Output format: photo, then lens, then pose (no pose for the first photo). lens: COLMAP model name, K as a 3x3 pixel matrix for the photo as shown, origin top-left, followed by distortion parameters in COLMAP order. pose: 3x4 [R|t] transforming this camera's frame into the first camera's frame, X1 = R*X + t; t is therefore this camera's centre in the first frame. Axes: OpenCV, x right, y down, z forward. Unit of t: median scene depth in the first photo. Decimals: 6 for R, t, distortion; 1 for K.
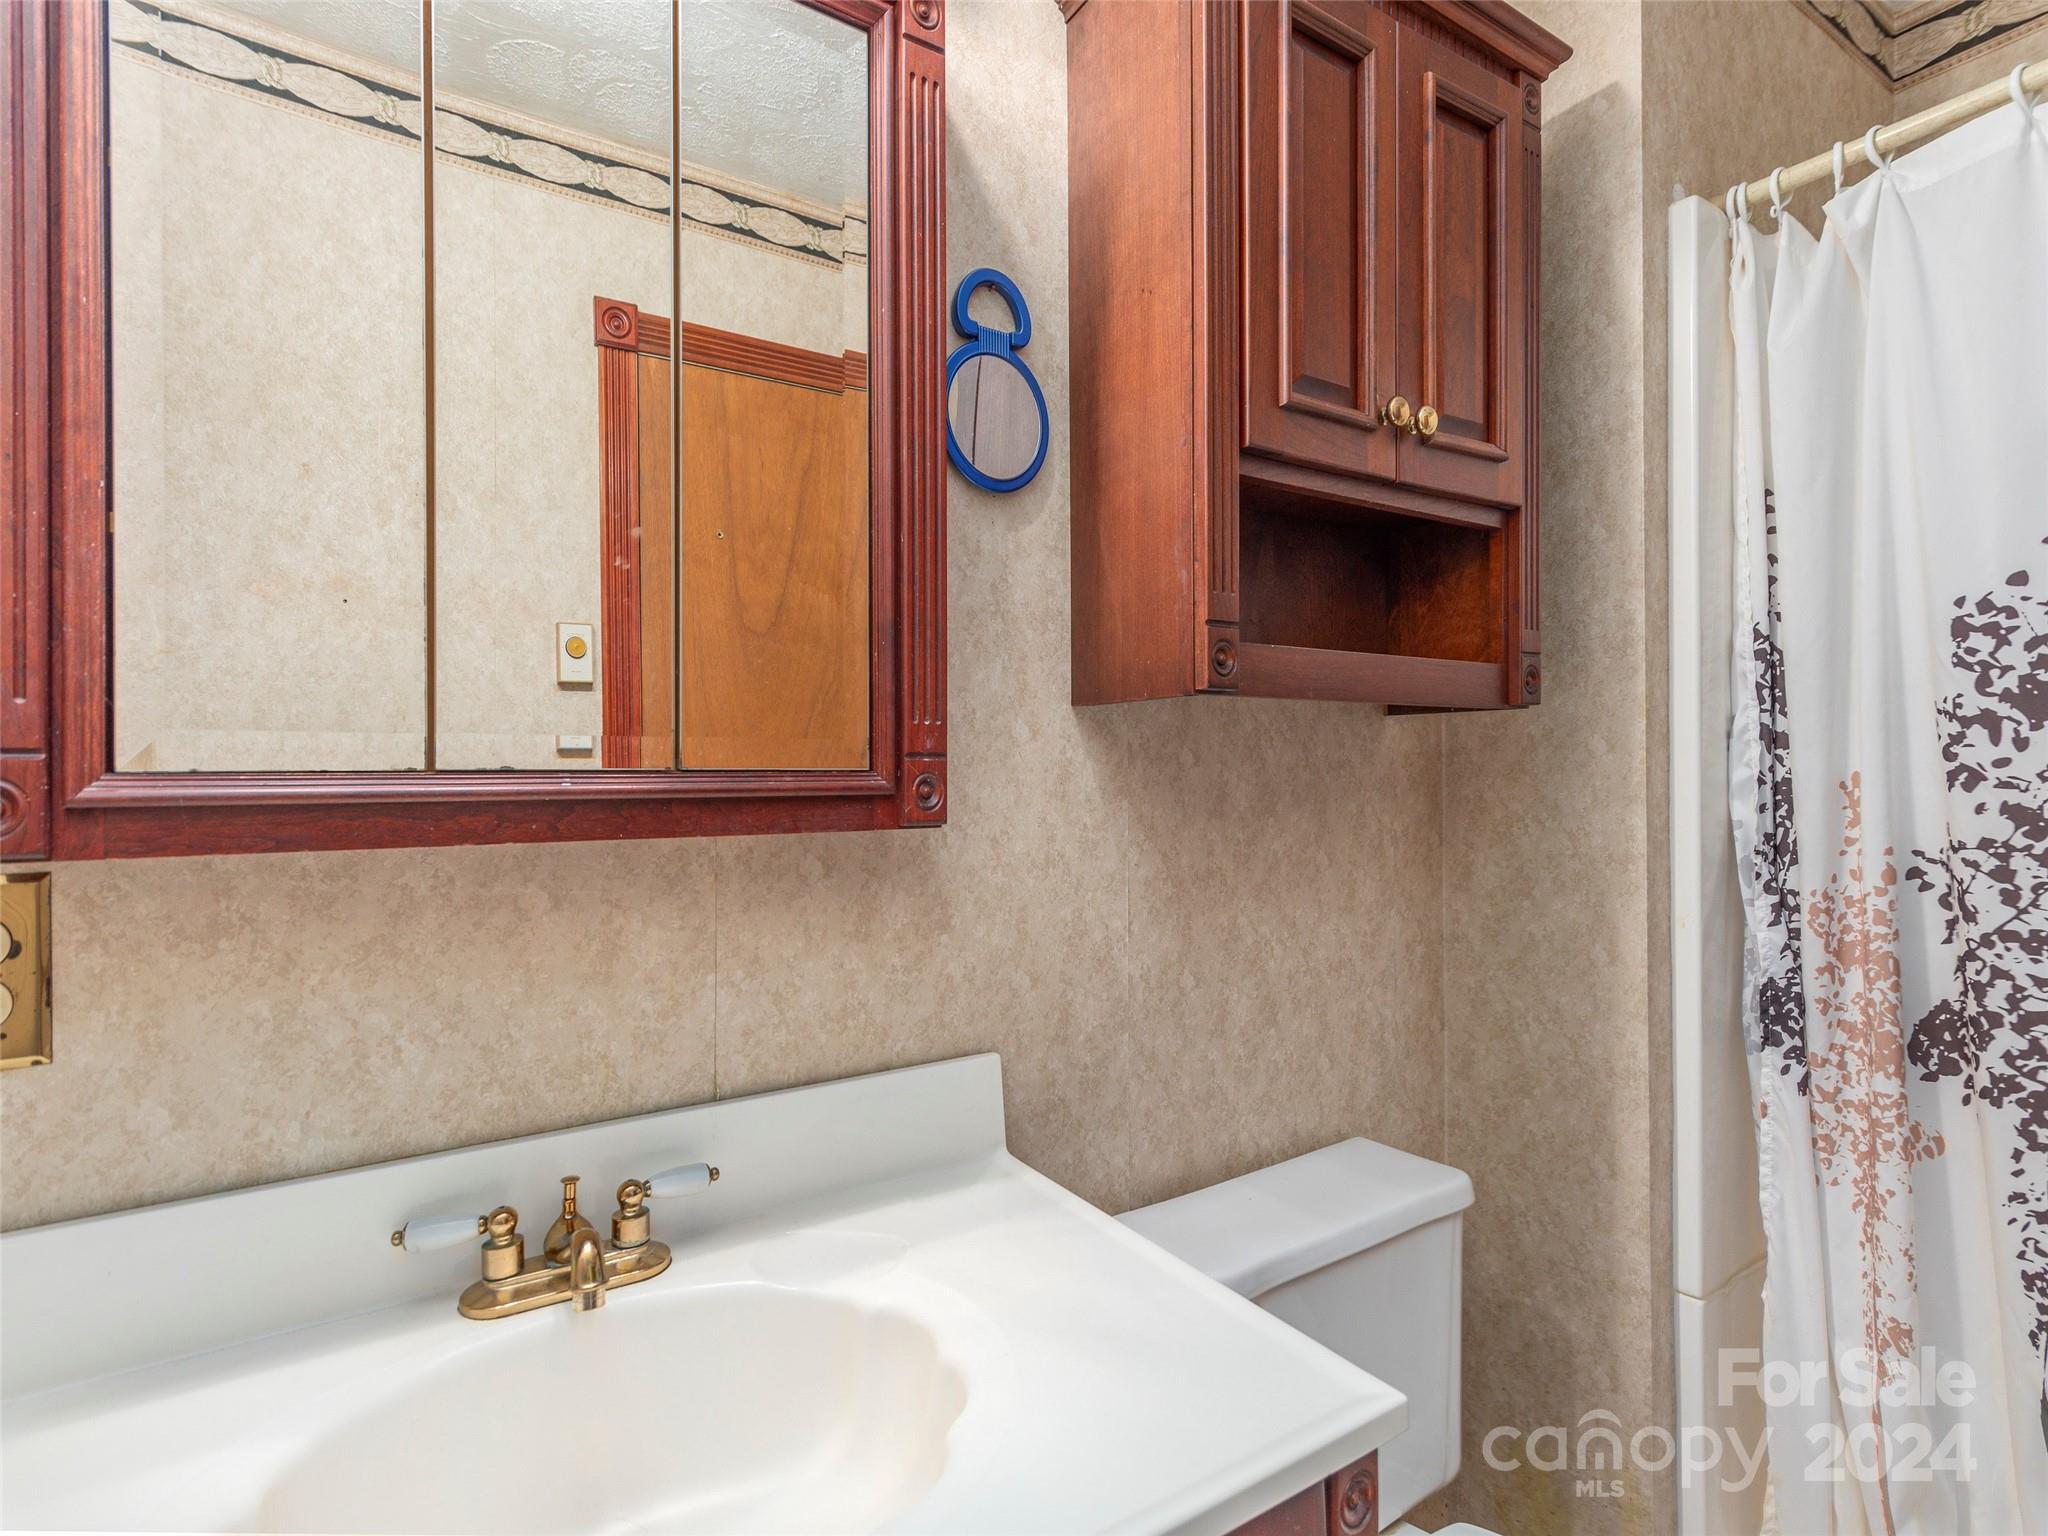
lens RADIAL K [[1012.4, 0, 1024.0], [0, 1012.4, 768.0], [0, 0, 1]] dist [0.001670, 0.000057]
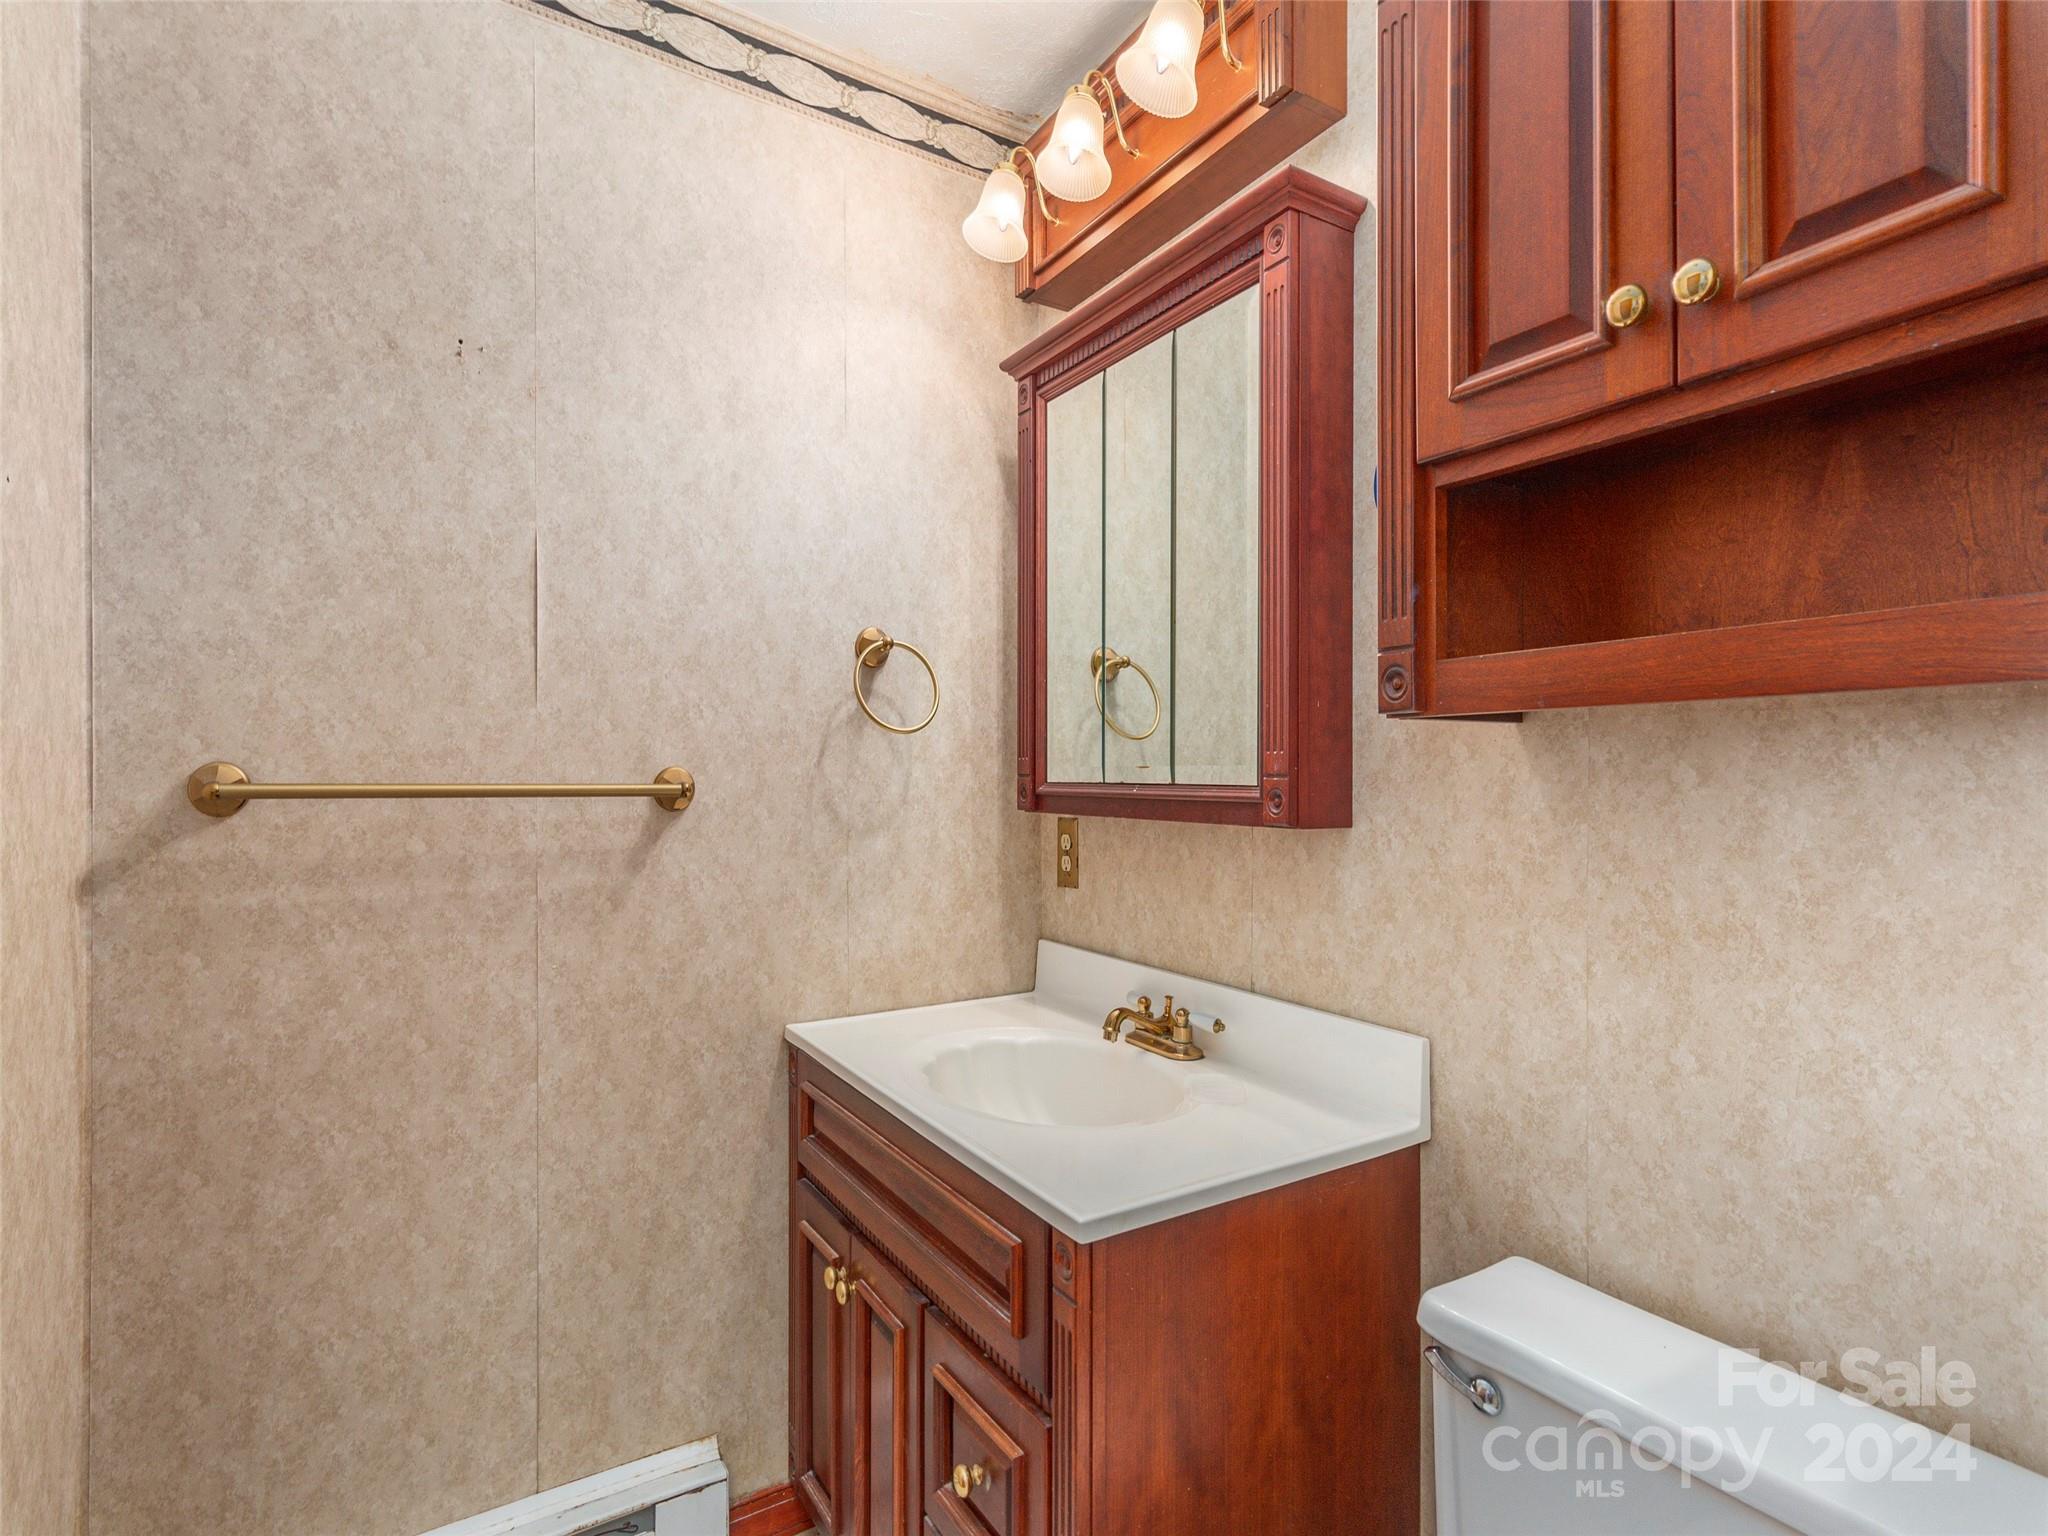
lens RADIAL K [[1012.4, 0, 1024.0], [0, 1012.4, 768.0], [0, 0, 1]] dist [0.001670, 0.000057]
pose [[-0.029342, -0.007608, -0.999540, 1.157477], [-0.006090, 0.999954, -0.007432, -0.008432], [0.999551, 0.005869, -0.029387, 0.611505]]
